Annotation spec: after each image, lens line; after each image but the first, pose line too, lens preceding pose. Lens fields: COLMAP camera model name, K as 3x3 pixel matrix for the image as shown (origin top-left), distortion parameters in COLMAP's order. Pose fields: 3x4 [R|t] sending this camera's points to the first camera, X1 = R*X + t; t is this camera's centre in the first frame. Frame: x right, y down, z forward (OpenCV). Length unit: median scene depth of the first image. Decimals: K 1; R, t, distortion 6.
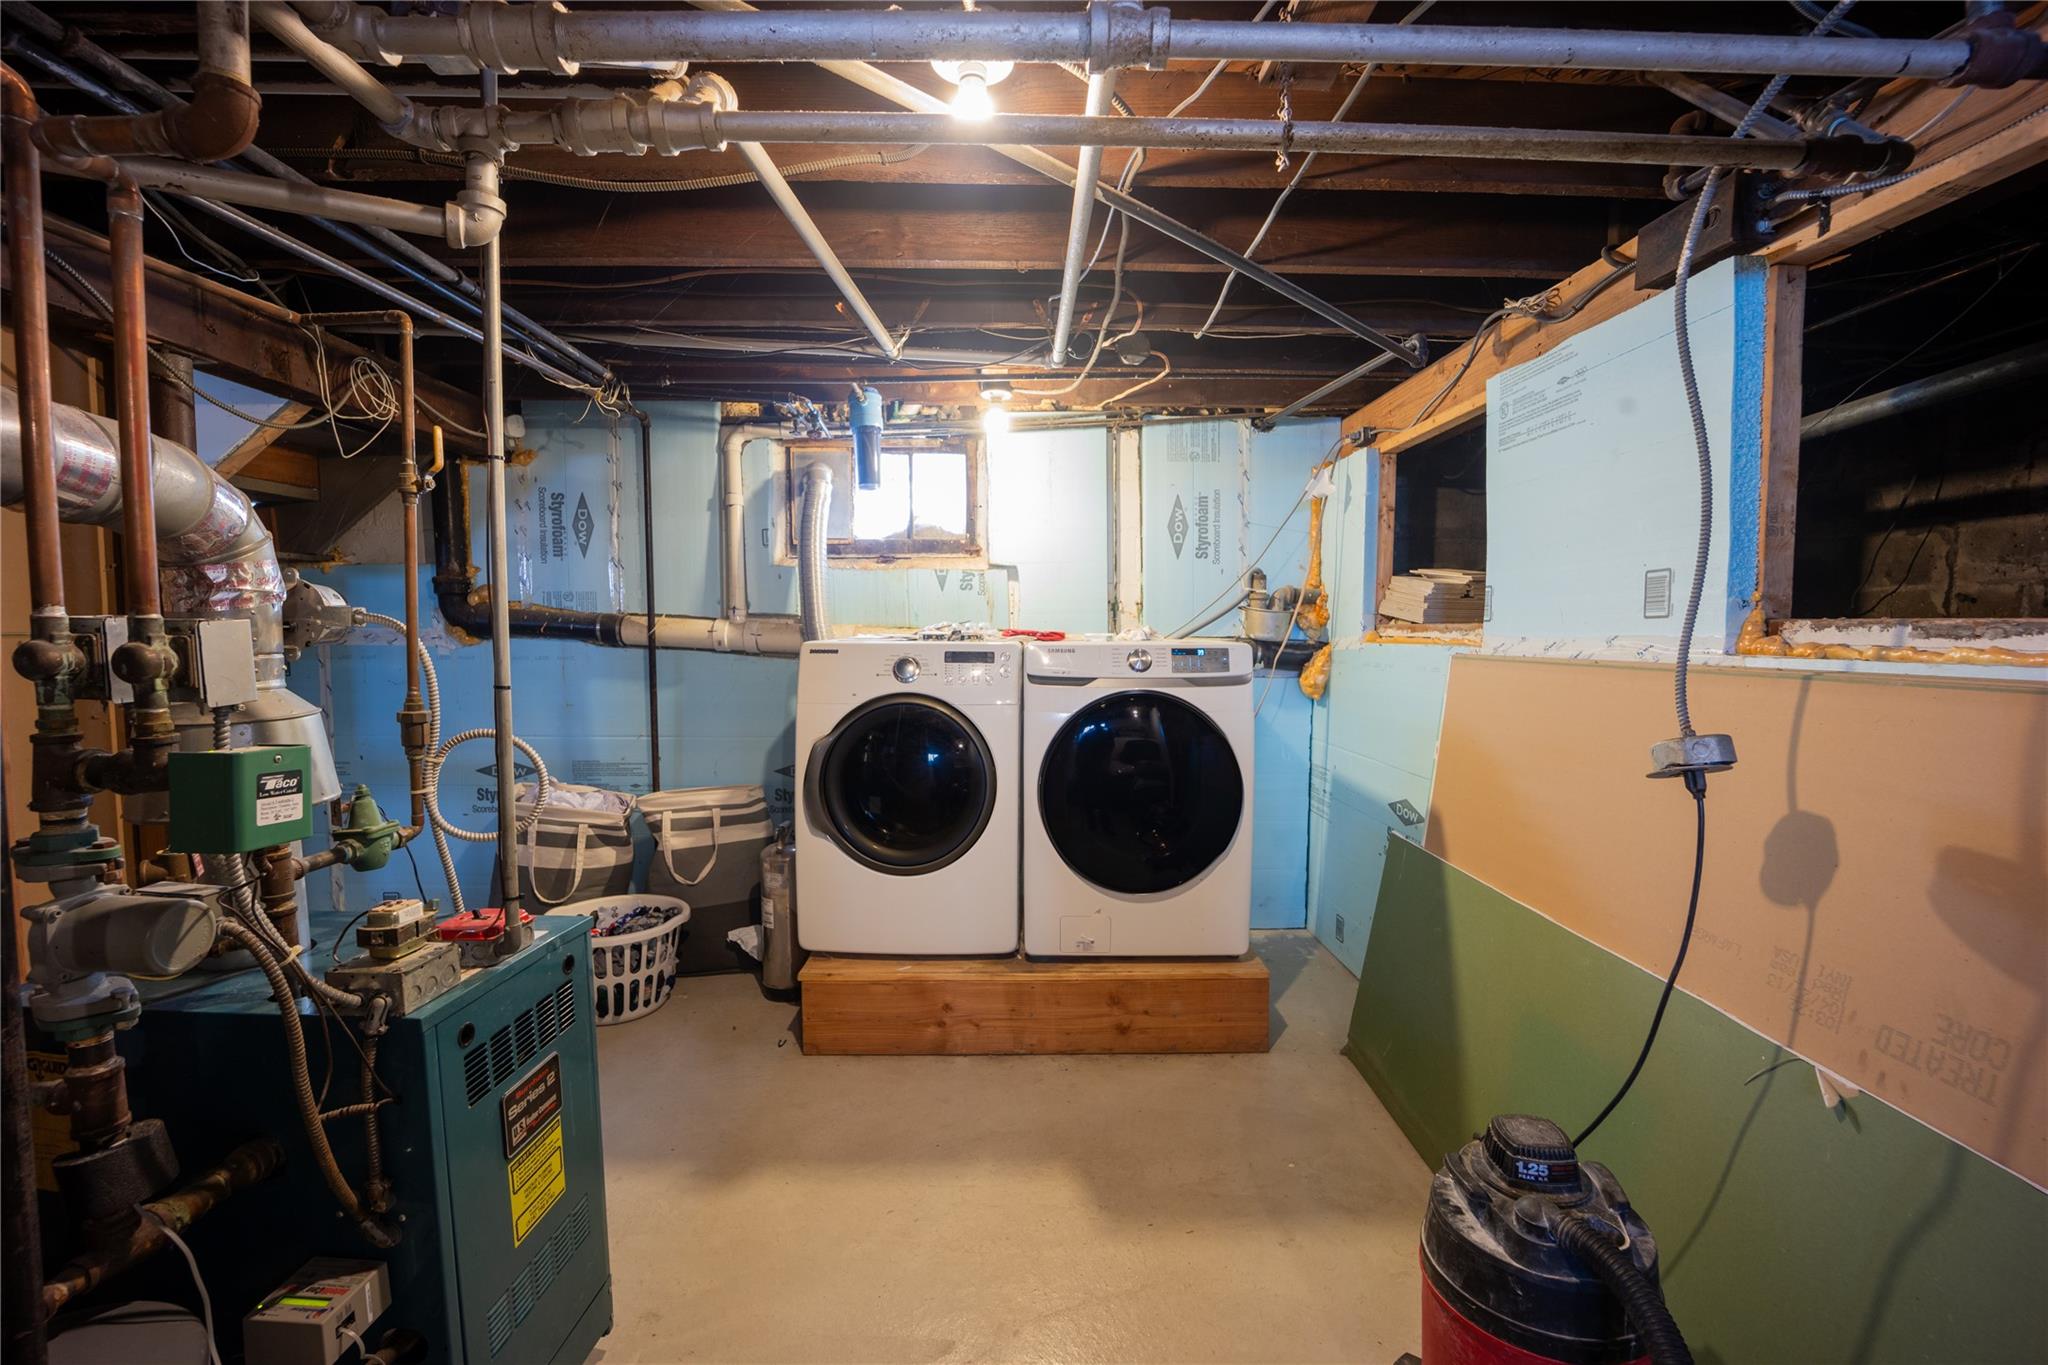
lens RADIAL K [[860.2, 0, 1023.1], [0, 860.2, 680.8], [0, 0, 1]] dist [-0.022084, -0.000982]
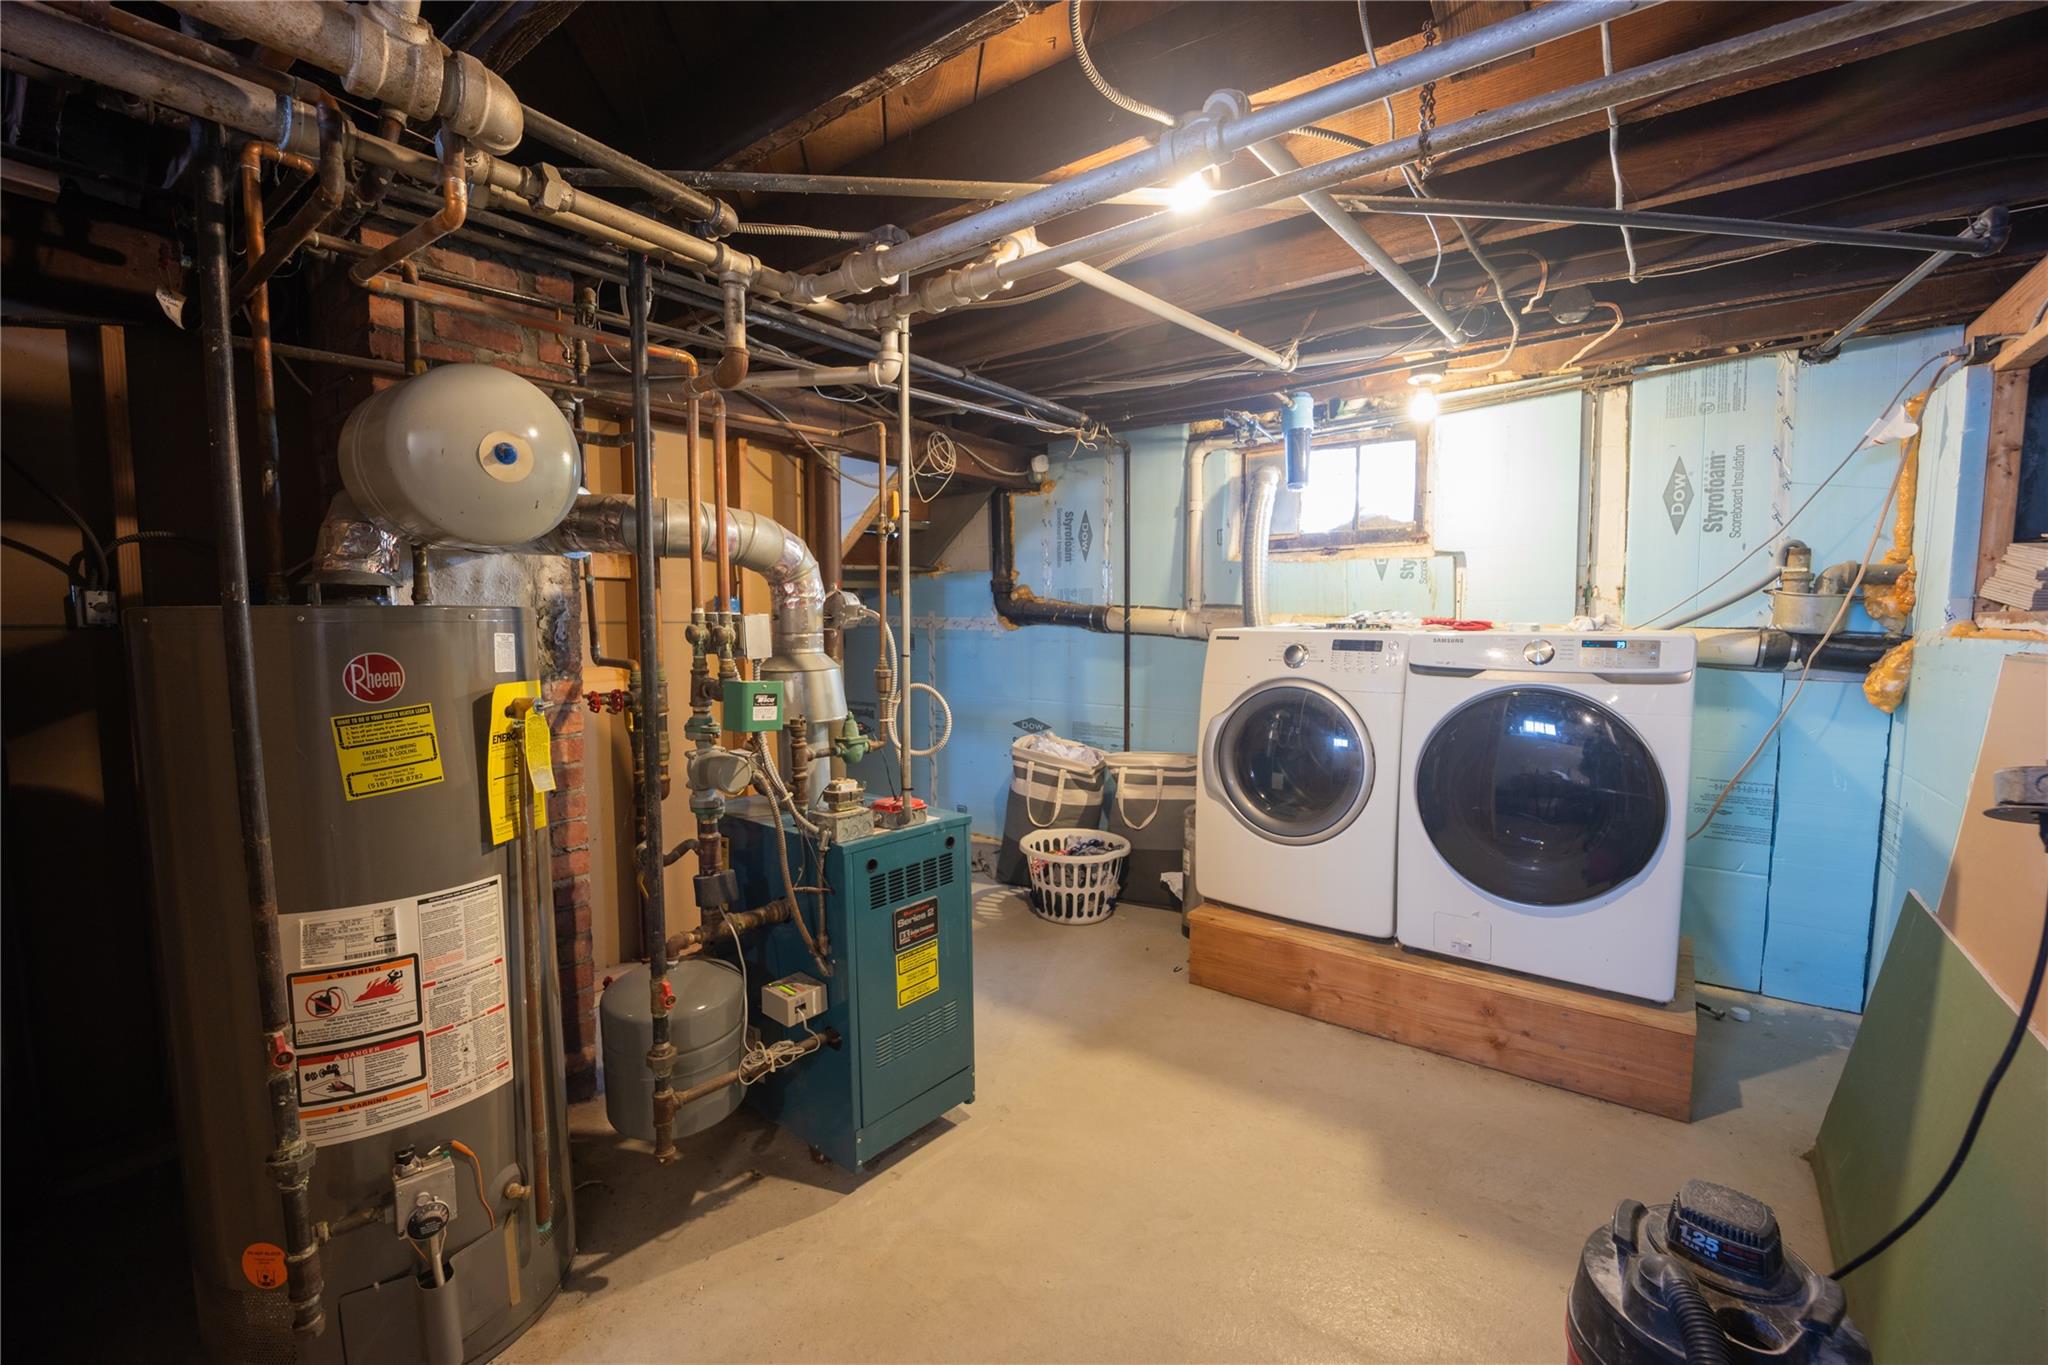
lens RADIAL K [[860.2, 0, 1028.5], [0, 860.2, 679.8], [0, 0, 1]] dist [-0.022084, -0.000982]
pose [[0.778424, 0.043182, -0.626252, 0.275868], [-0.035462, 0.999063, 0.024809, 0.002262], [0.626737, 0.002896, 0.779226, -0.050284]]
